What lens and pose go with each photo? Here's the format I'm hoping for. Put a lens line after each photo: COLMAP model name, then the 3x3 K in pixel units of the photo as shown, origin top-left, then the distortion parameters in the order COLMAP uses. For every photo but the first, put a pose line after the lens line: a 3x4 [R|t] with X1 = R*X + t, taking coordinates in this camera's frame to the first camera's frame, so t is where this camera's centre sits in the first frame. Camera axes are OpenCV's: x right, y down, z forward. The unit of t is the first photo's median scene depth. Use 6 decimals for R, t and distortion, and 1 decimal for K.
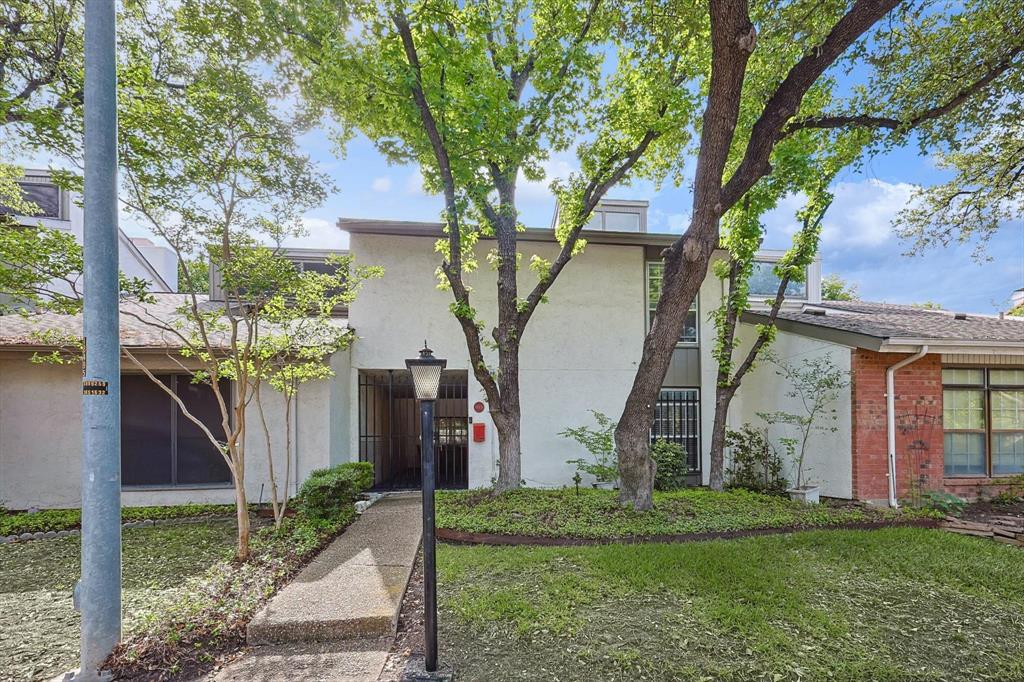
lens RADIAL K [[453.2, 0, 510.3], [0, 453.2, 333.1], [0, 0, 1]] dist [0.003074, 0.000218]
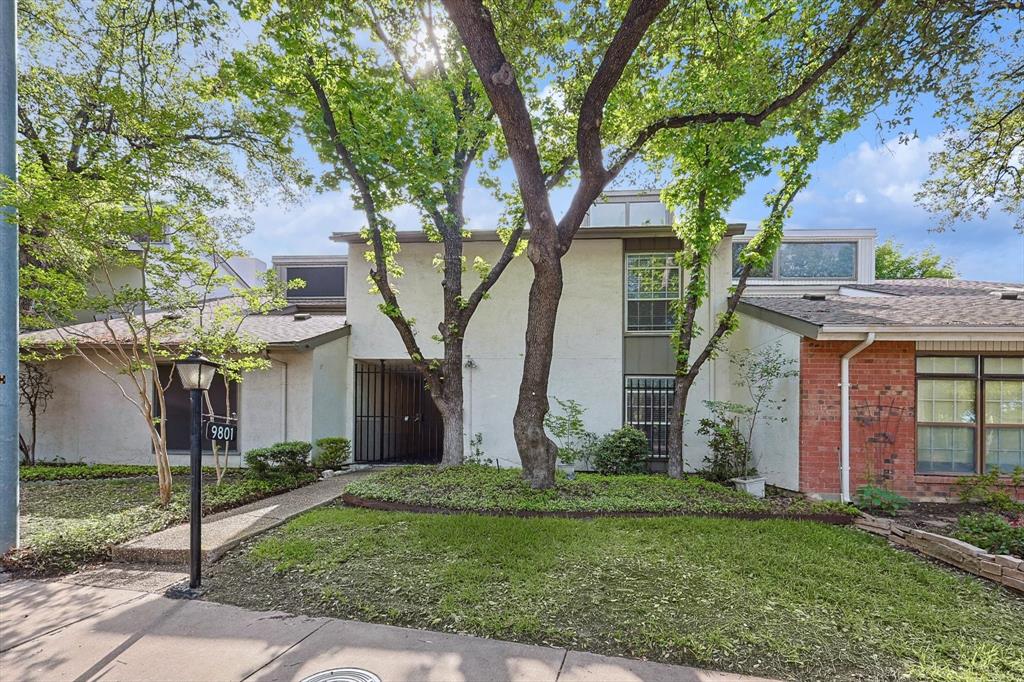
lens RADIAL K [[434.4, 0, 512.2], [0, 434.4, 317.8], [0, 0, 1]] dist [0.002230, 0.000393]
pose [[0.980776, -0.022474, -0.193836, 0.332058], [0.021313, 0.999740, -0.008074, -0.011439], [0.193968, 0.003787, 0.981001, -0.031896]]
